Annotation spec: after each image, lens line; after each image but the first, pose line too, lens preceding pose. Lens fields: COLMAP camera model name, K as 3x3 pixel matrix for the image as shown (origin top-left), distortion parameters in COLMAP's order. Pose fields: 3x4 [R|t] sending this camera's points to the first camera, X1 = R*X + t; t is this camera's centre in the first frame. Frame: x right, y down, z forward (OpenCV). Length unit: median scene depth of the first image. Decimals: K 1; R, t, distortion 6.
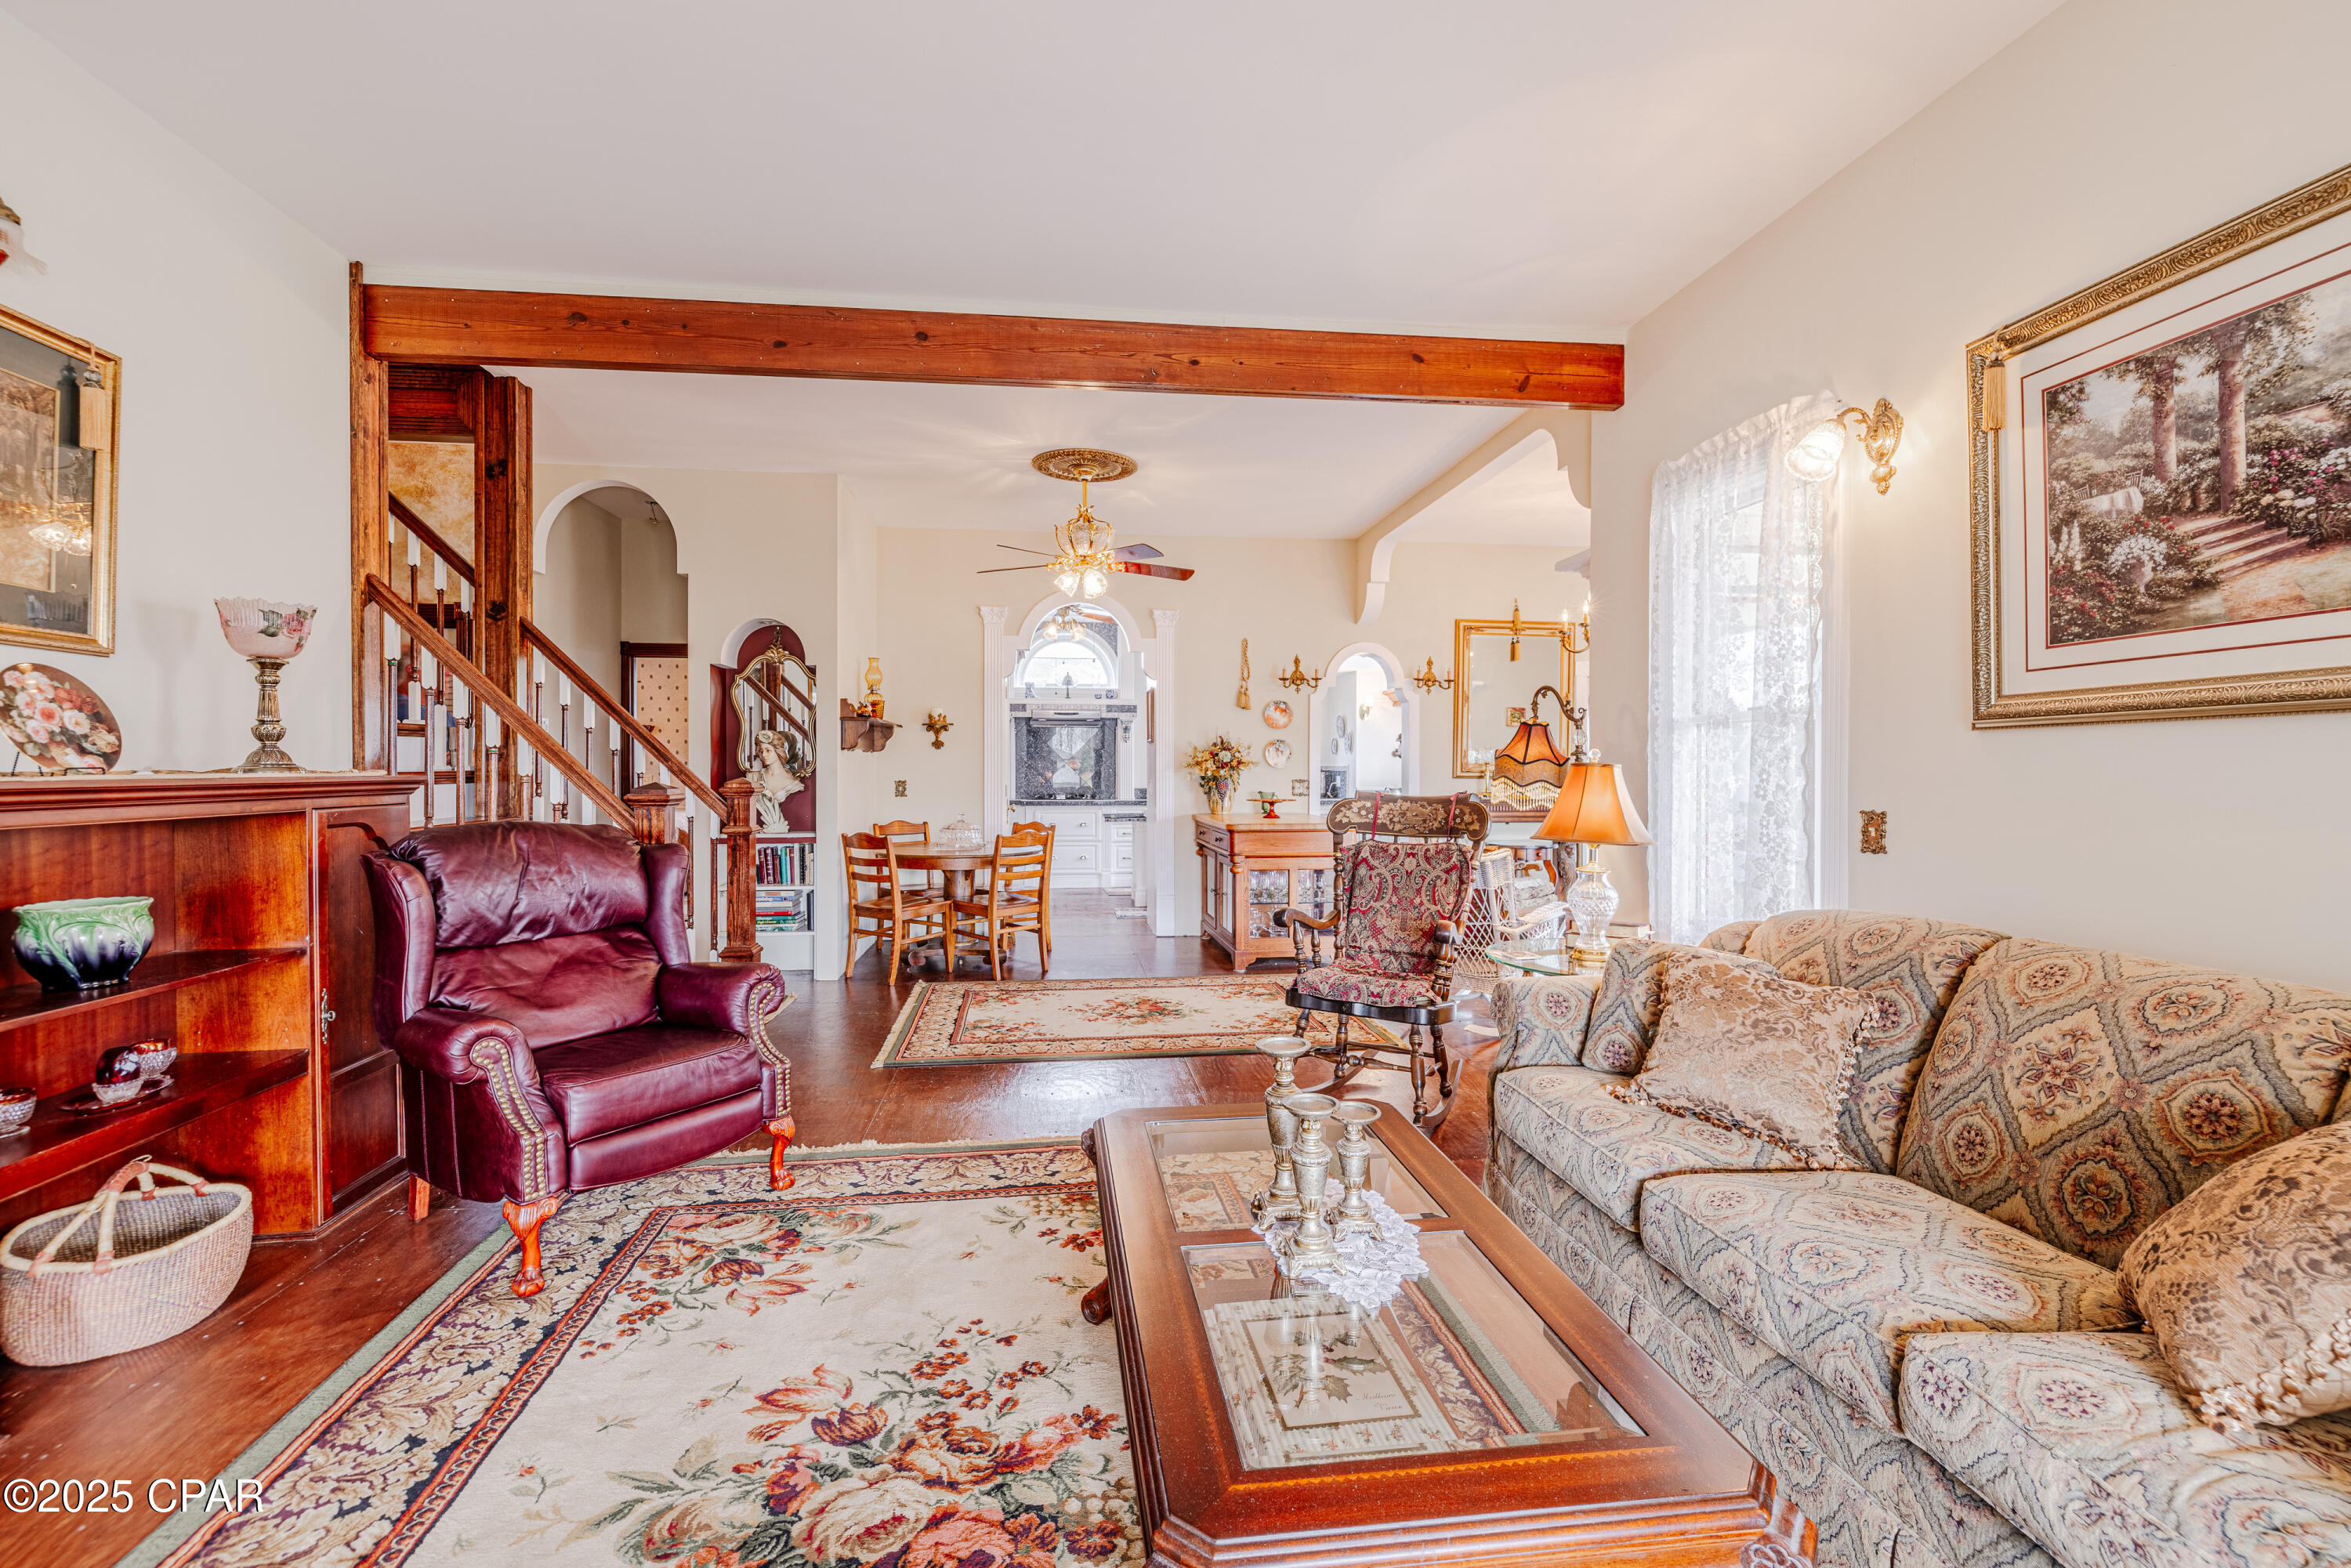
lens RADIAL K [[972.2, 0, 1193.7], [0, 972.2, 769.8], [0, 0, 1]] dist [0.001870, -0.000092]
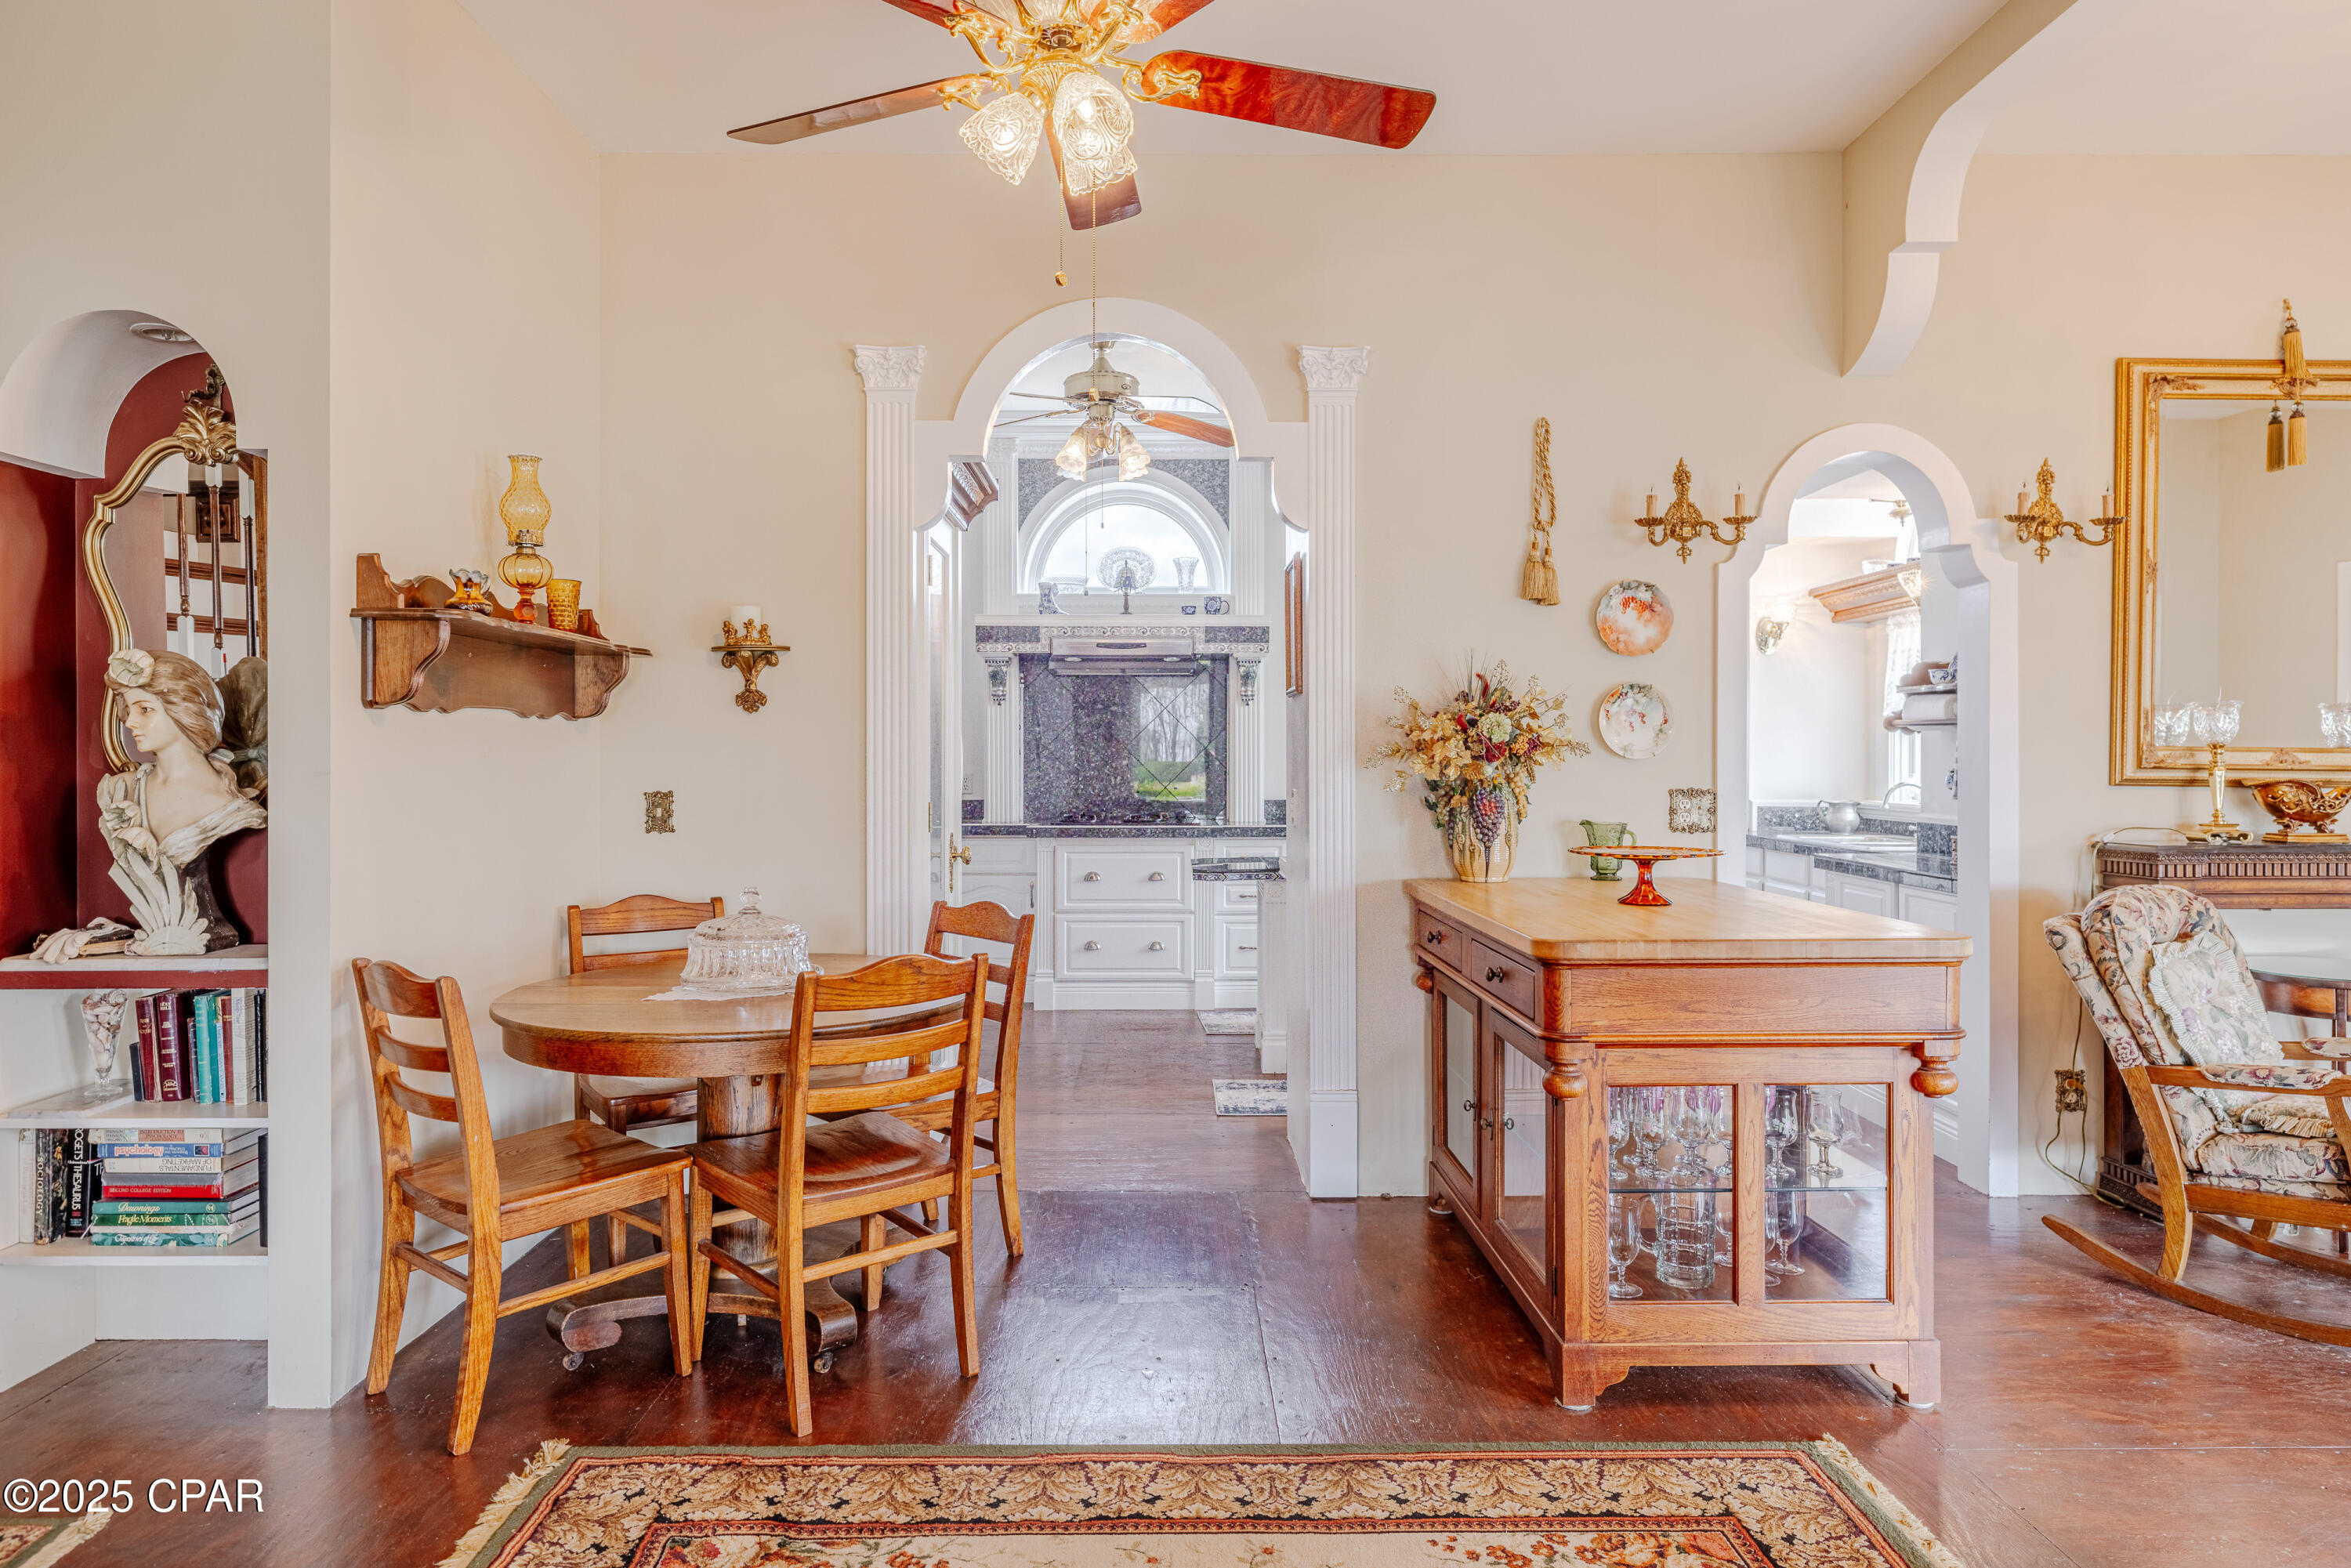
lens RADIAL K [[1379.2, 0, 1205.8], [0, 1379.2, 764.5], [0, 0, 1]] dist [-0.004504, -0.000831]
pose [[0.993458, 0.000218, -0.114199, -0.017011], [0.000185, 0.999994, 0.003520, -0.001780], [0.114199, -0.003518, 0.993452, 0.463768]]
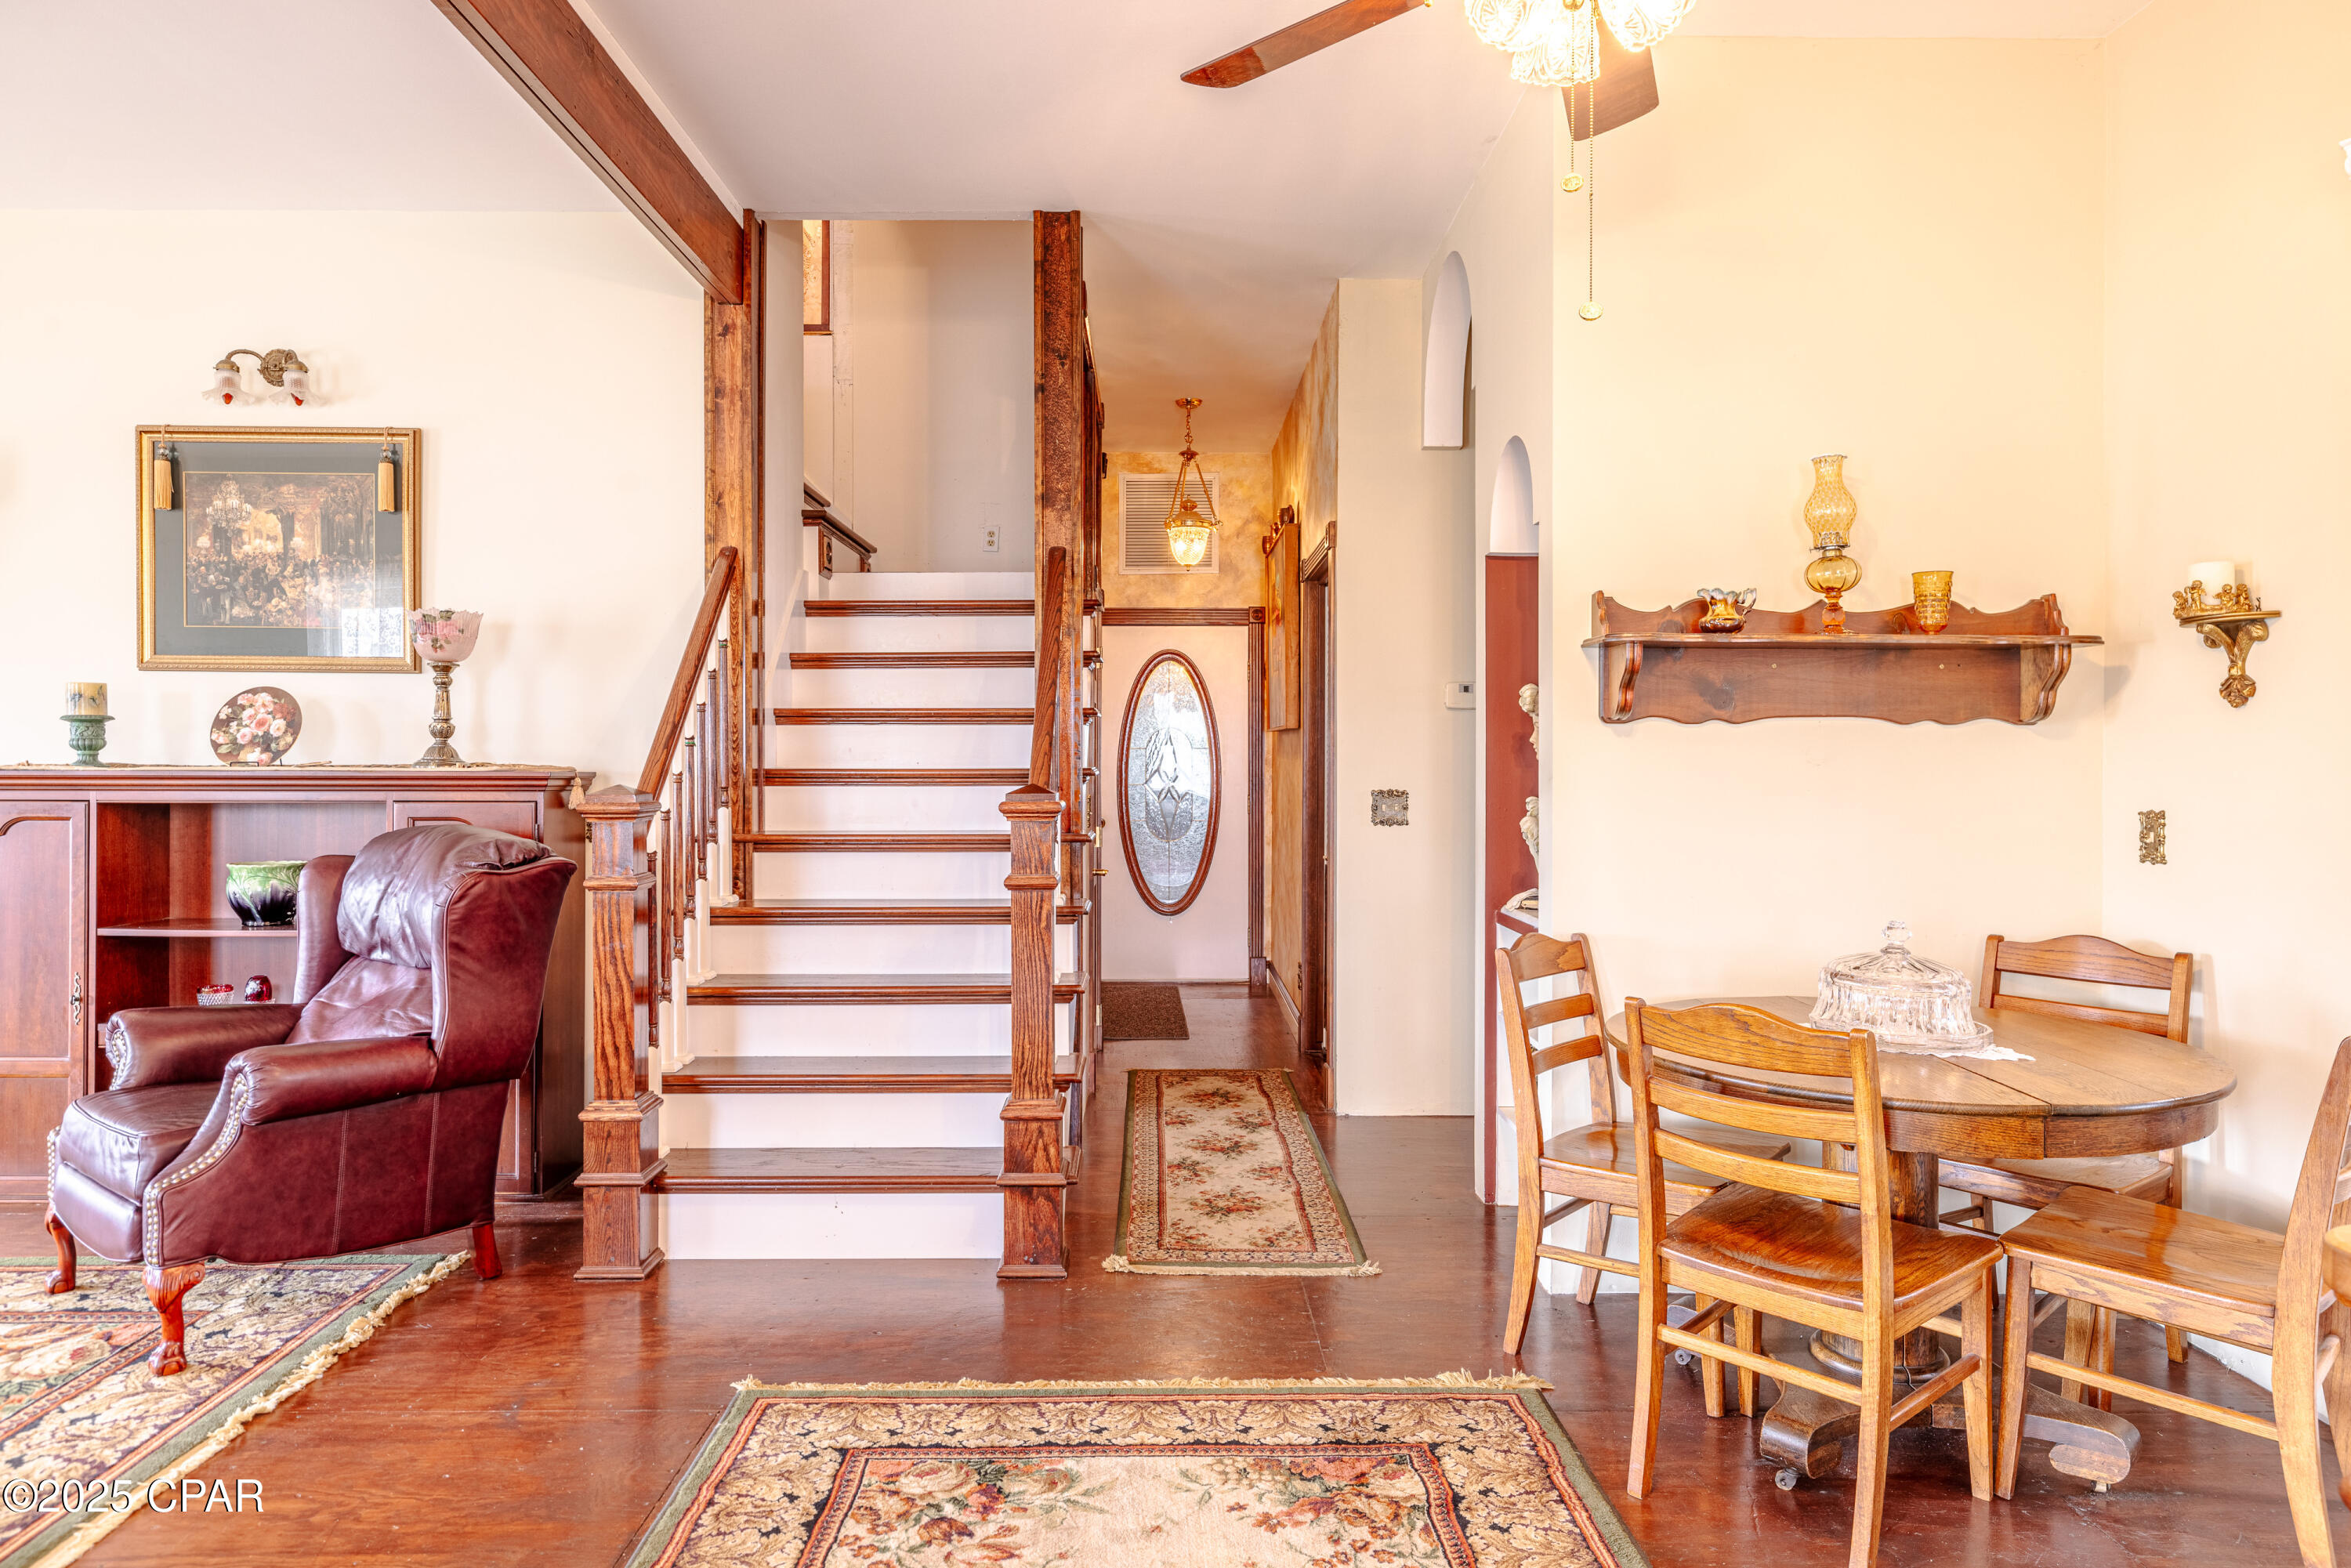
lens RADIAL K [[1469.4, 0, 1164.1], [0, 1469.4, 766.8], [0, 0, 1]] dist [-0.014929, 0.005257]
pose [[-0.139503, 0.001812, -0.990220, 0.202128], [-0.005816, 0.999980, 0.002650, -0.002446], [0.990205, 0.006129, -0.139490, 0.741942]]
